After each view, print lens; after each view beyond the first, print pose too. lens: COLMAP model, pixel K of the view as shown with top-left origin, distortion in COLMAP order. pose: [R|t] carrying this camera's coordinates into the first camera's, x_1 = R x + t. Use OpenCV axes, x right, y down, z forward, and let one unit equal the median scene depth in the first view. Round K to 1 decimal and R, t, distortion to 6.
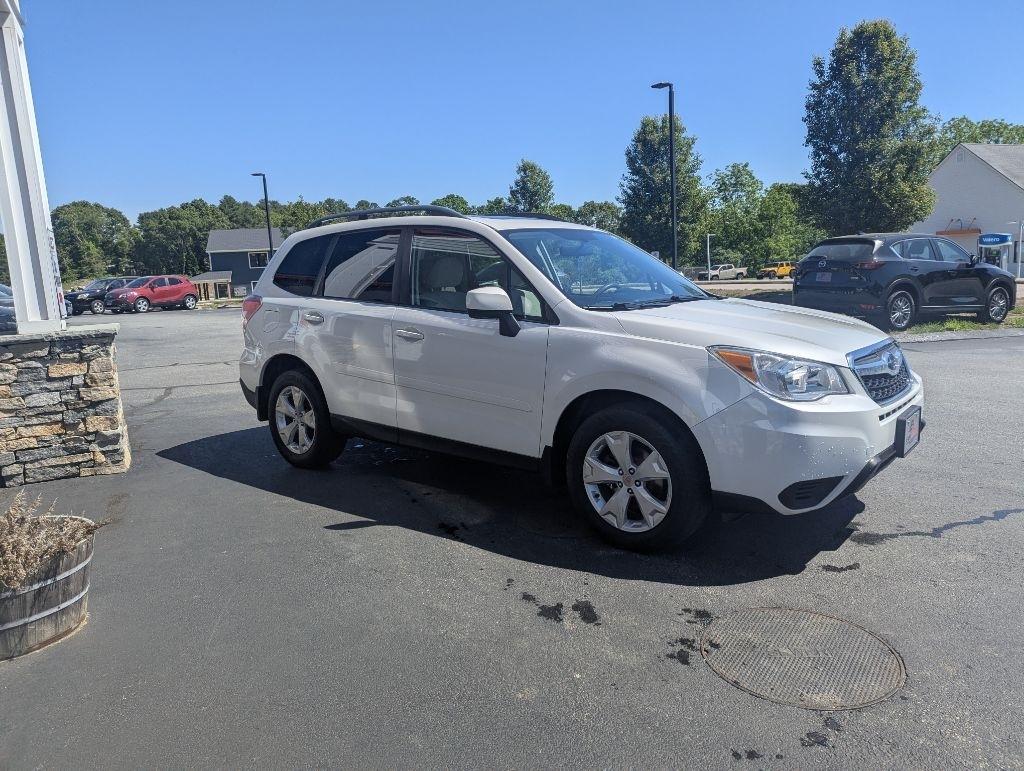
lens RADIAL K [[715.3, 0, 518.5], [0, 715.3, 364.5], [0, 0, 1]] dist [0.056345, -0.050956]
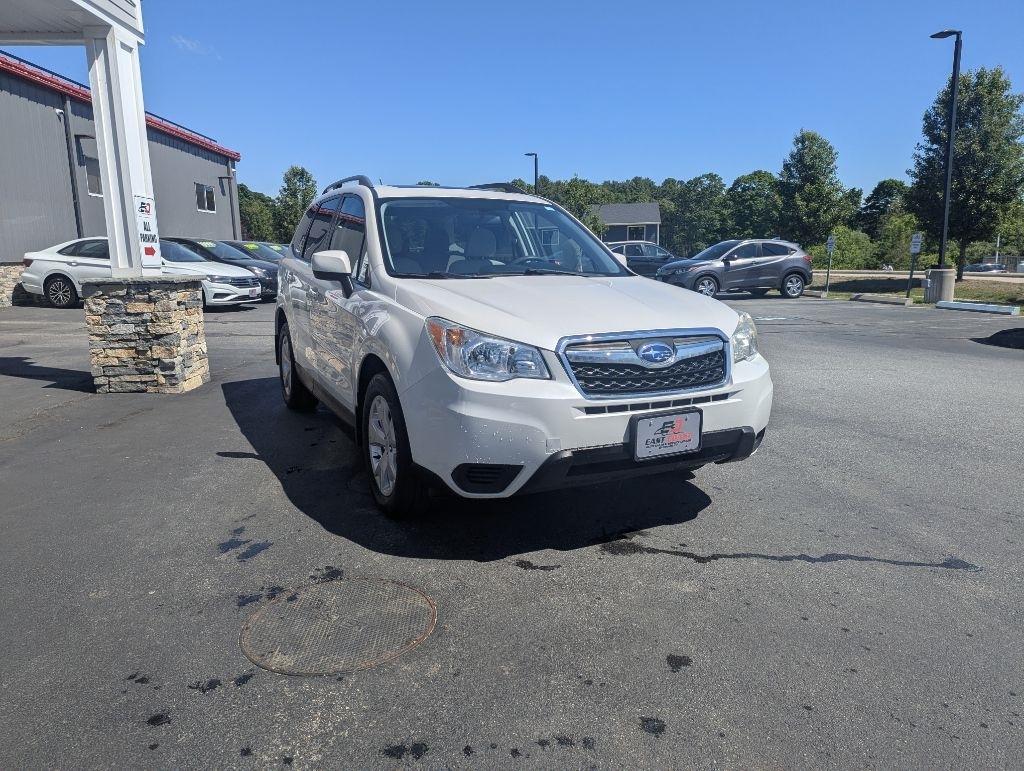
lens RADIAL K [[715.3, 0, 511.0], [0, 715.3, 372.4], [0, 0, 1]] dist [0.056345, -0.050956]
pose [[0.911891, 0.103097, -0.397274, 0.479132], [-0.087461, 0.994517, 0.057334, -0.009150], [0.401006, -0.017536, 0.915907, 0.097398]]
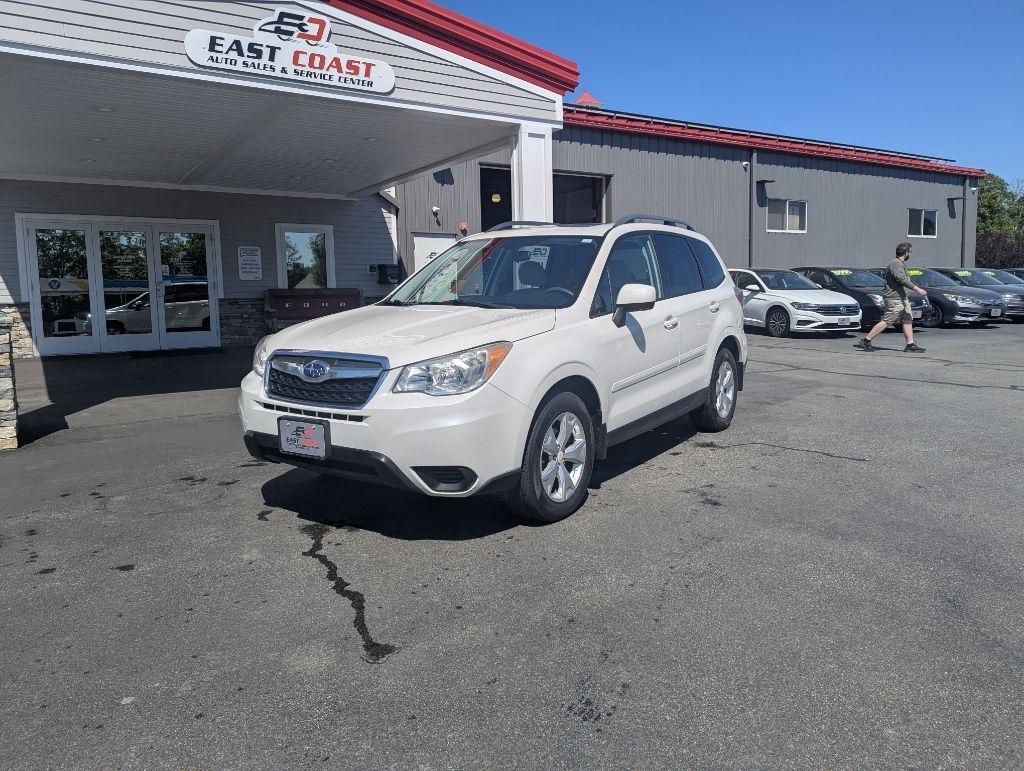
lens RADIAL K [[715.3, 0, 518.0], [0, 715.3, 365.6], [0, 0, 1]] dist [0.056345, -0.050956]
pose [[0.104905, 0.150003, -0.983104, 1.067310], [-0.129193, 0.982237, 0.136084, -0.127836], [0.986055, 0.112734, 0.122421, 0.794024]]
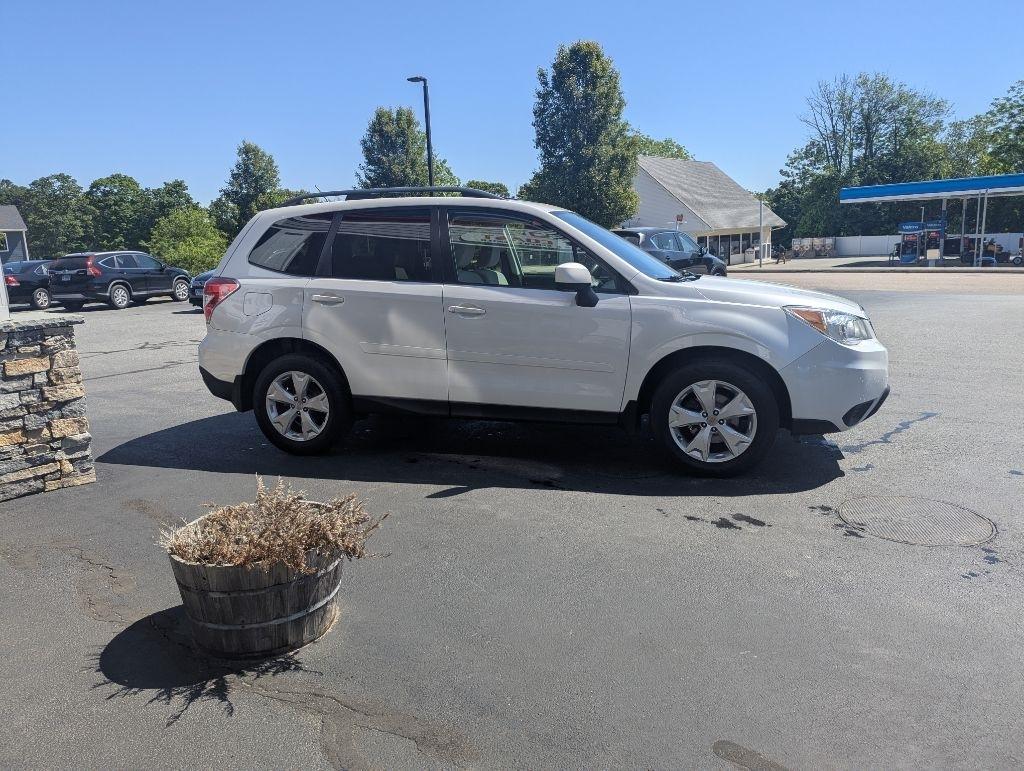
lens RADIAL K [[715.3, 0, 508.5], [0, 715.3, 366.5], [0, 0, 1]] dist [0.056345, -0.050956]
pose [[0.919854, -0.055900, 0.388257, -0.430298], [0.050642, 0.998434, 0.023771, 0.015950], [-0.388978, -0.002204, 0.921245, 0.007627]]
